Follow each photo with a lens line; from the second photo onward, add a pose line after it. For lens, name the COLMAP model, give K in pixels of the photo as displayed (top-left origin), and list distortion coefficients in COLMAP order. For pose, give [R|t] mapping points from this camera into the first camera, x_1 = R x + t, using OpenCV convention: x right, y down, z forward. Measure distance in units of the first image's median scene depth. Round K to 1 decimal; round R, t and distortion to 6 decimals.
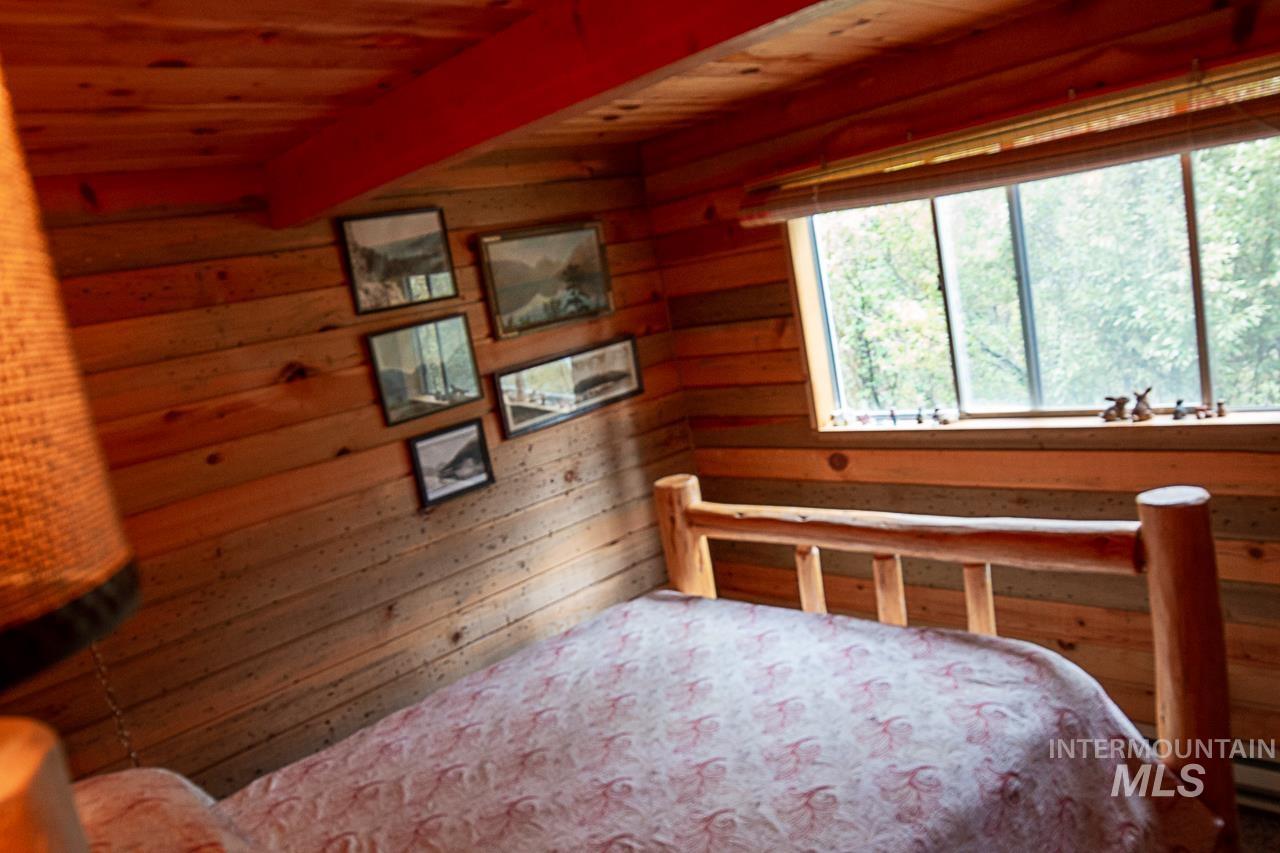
lens RADIAL K [[947.6, 0, 641.9], [0, 947.6, 436.1], [0, 0, 1]] dist [-0.024874, -0.000346]
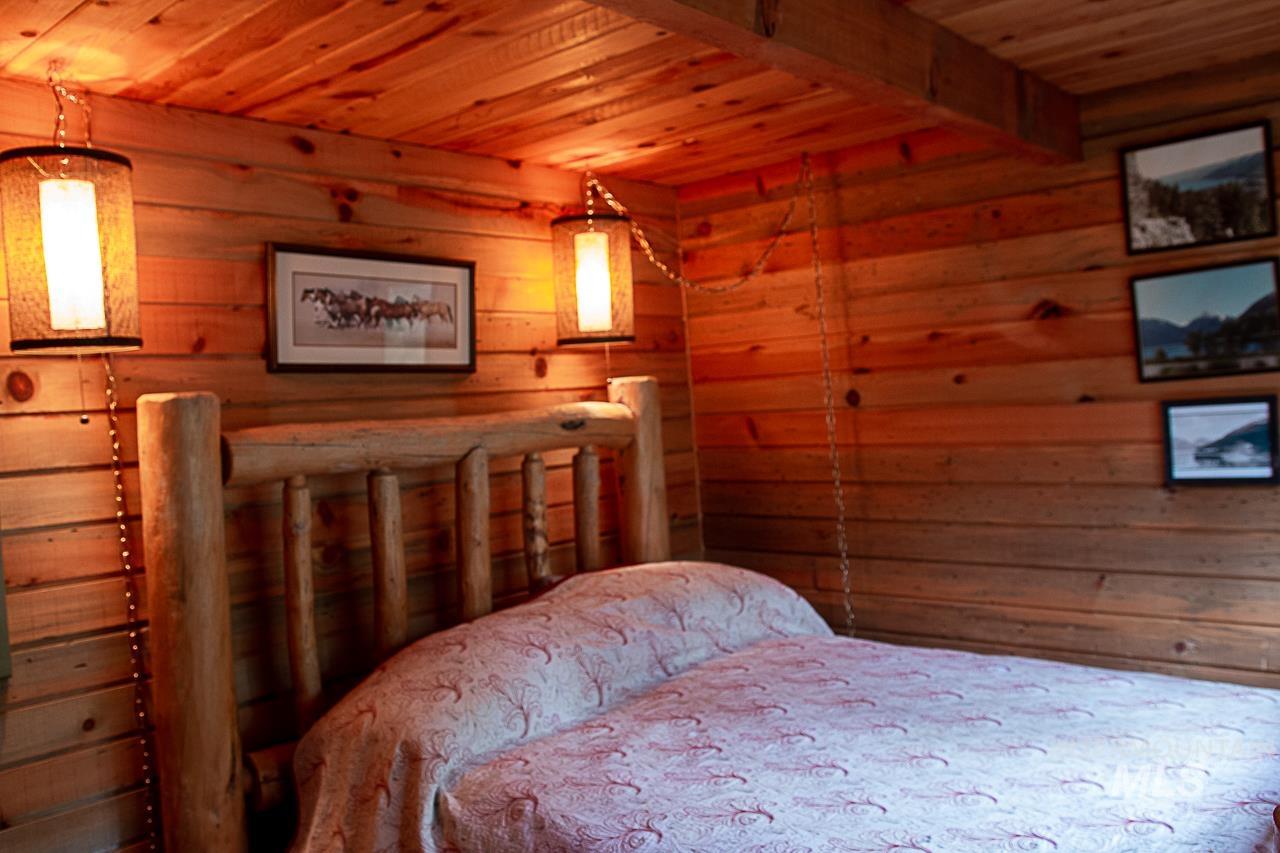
lens RADIAL K [[1061.0, 0, 644.1], [0, 1061.0, 426.0], [0, 0, 1]] dist [-0.097202, 0.078218]
pose [[0.071718, 0.203182, -0.976511, 0.708843], [-0.114612, 0.974226, 0.194289, -0.114558], [0.990818, 0.097986, 0.093157, 0.486057]]
